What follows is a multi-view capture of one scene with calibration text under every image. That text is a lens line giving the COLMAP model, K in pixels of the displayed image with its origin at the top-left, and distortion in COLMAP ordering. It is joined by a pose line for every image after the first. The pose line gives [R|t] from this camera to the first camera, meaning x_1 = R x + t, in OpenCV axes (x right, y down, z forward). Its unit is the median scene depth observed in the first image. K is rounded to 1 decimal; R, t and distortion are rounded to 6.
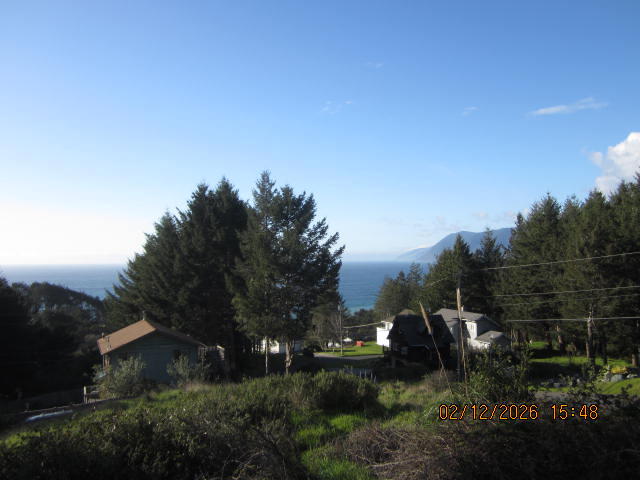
lens RADIAL K [[515.9, 0, 322.7], [0, 515.9, 240.2], [0, 0, 1]] dist [-0.062958, 0.021815]
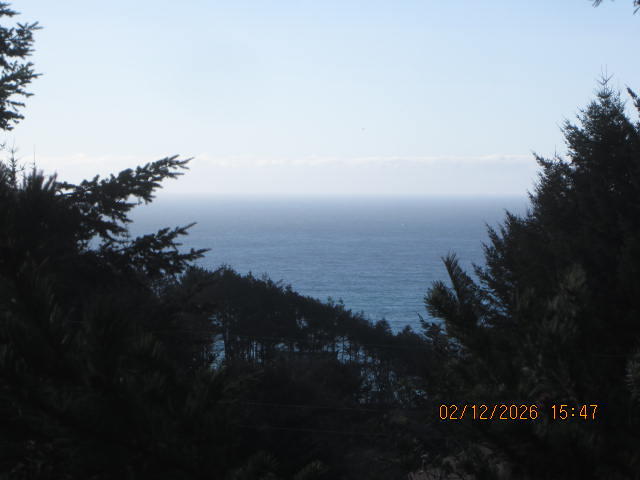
lens RADIAL K [[1992.8, 0, 320.2], [0, 1992.8, 239.9], [0, 0, 1]] dist [0.081189, 0.000000]
pose [[0.903133, 0.023681, -0.428708, 0.070878], [0.004812, 0.997857, 0.065256, -0.041280], [0.429335, -0.060998, 0.901083, -0.197748]]
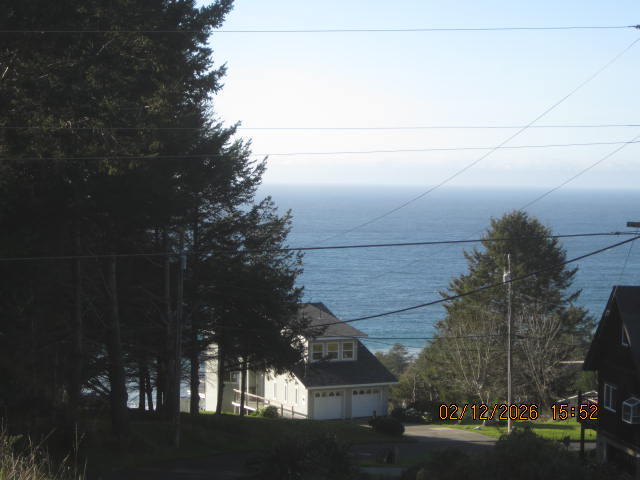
lens RADIAL K [[1519.8, 0, 319.1], [0, 1519.8, 239.5], [0, 0, 1]] dist [-0.206823, 0.000000]
pose [[0.978930, 0.033129, -0.201492, 0.157710], [-0.017486, 0.996727, 0.078925, 0.070196], [0.203448, -0.073739, 0.976305, 0.225859]]
